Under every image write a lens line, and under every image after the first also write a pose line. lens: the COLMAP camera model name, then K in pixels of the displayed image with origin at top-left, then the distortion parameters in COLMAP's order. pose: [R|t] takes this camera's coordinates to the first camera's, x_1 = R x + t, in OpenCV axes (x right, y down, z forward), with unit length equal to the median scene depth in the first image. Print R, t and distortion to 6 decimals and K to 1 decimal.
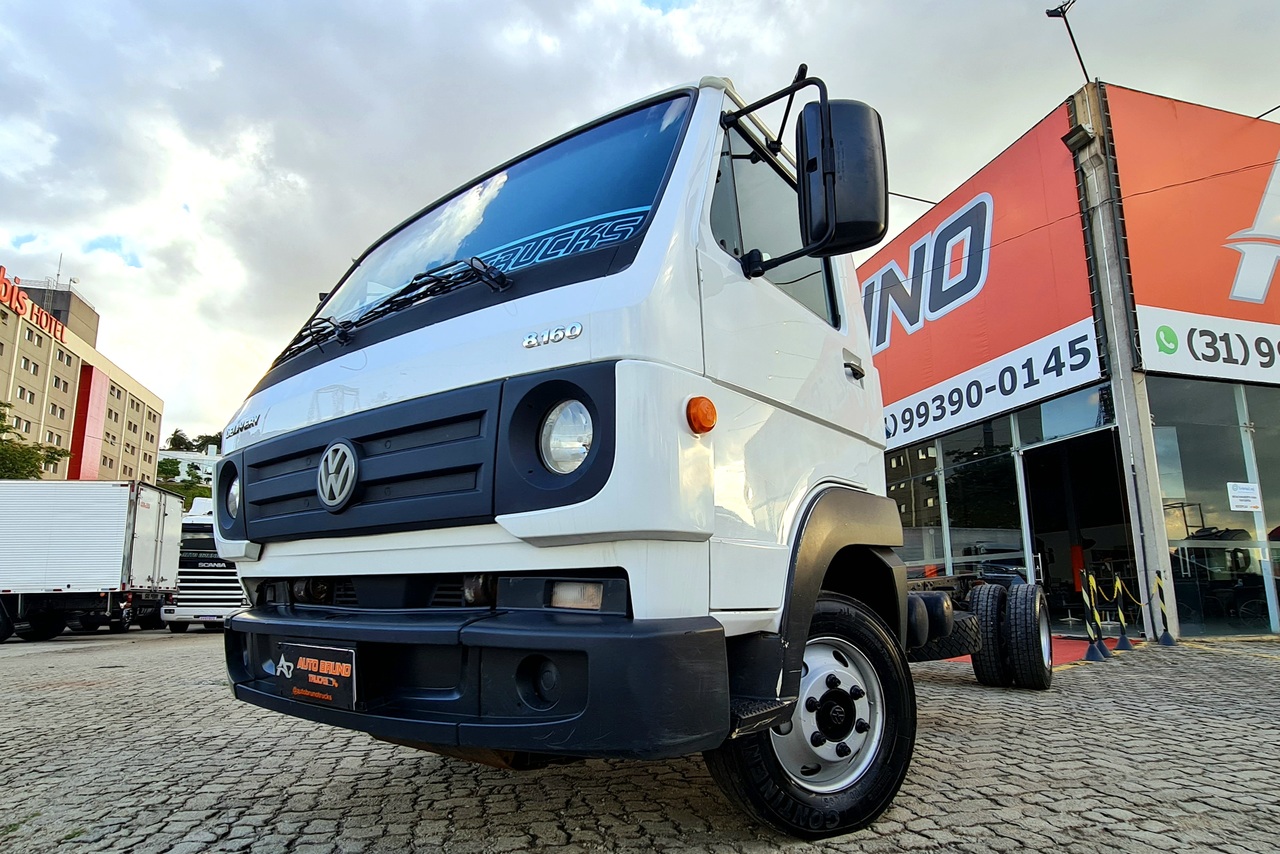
lens RADIAL K [[685.8, 0, 627.3], [0, 685.8, 491.2], [0, 0, 1]] dist [-0.000898, -0.000546]
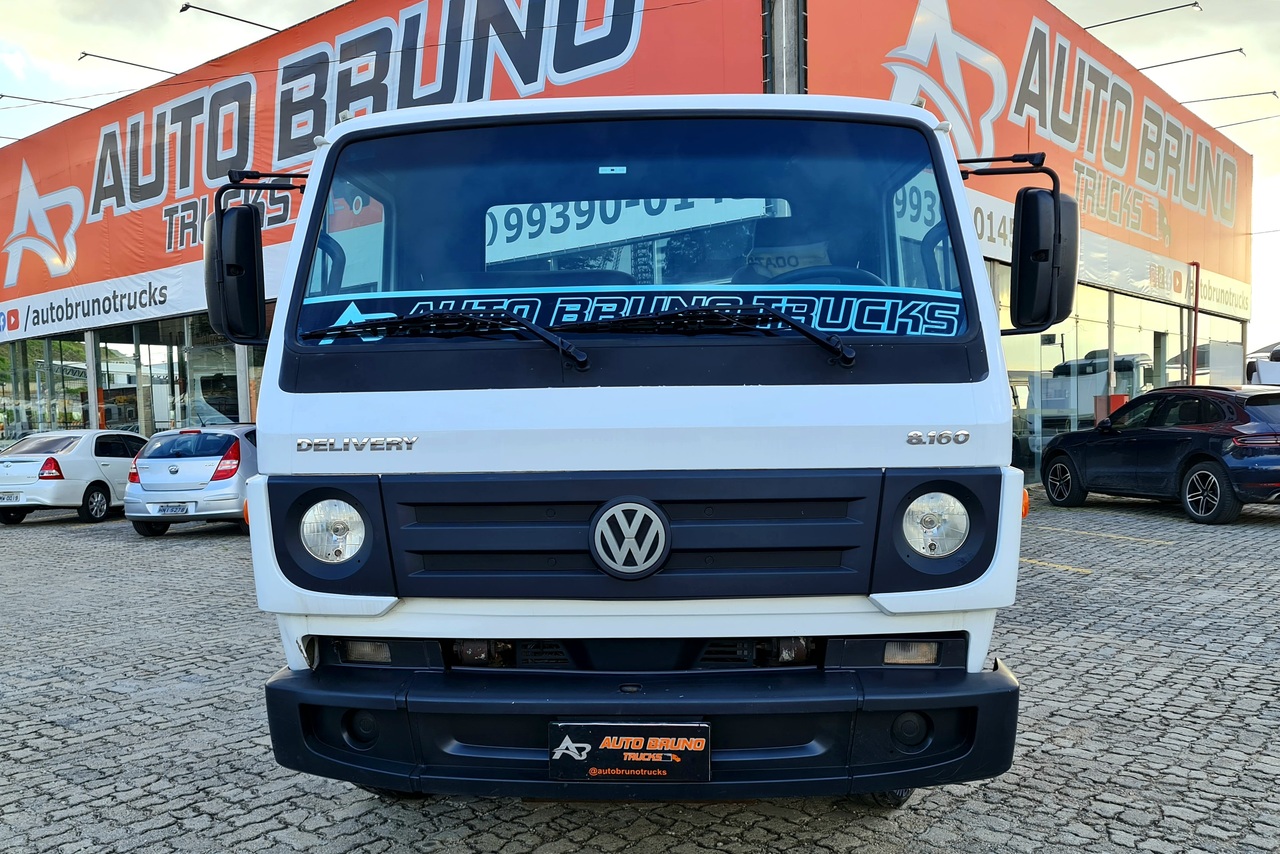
lens RADIAL K [[1075.4, 0, 604.5], [0, 1075.4, 489.0], [0, 0, 1]] dist [0.087962, -0.004351]
pose [[0.827758, -0.046429, 0.559161, -0.994336], [-0.066058, 0.981576, 0.179292, -0.271790], [-0.557183, -0.185347, 0.809440, -0.095654]]
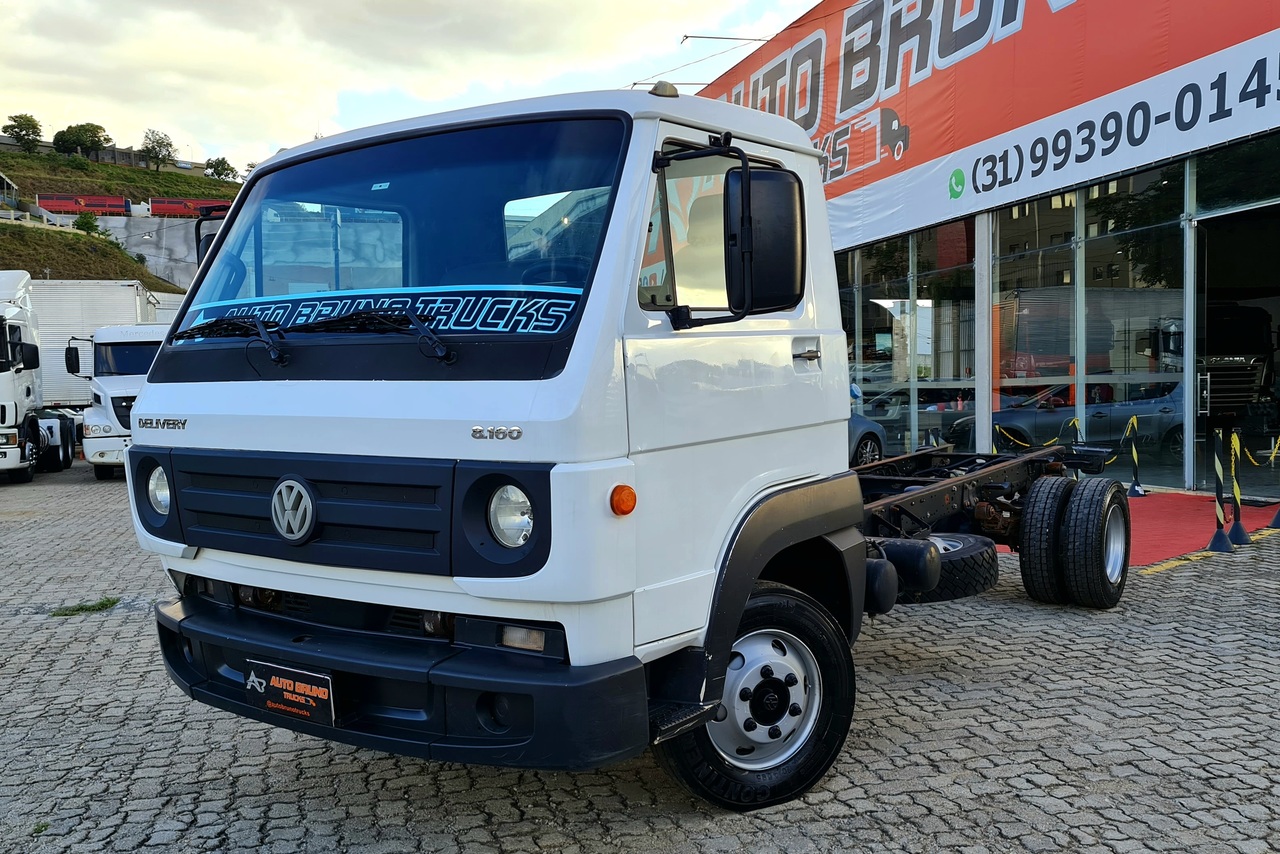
lens RADIAL K [[1151.0, 0, 659.3], [0, 1151.0, 449.3], [0, 0, 1]] dist [0.056694, -0.009333]
pose [[0.999052, -0.012417, 0.041732, 0.054976], [0.003637, 0.978922, 0.204202, -0.383121], [-0.043388, -0.203856, 0.978039, -0.604117]]
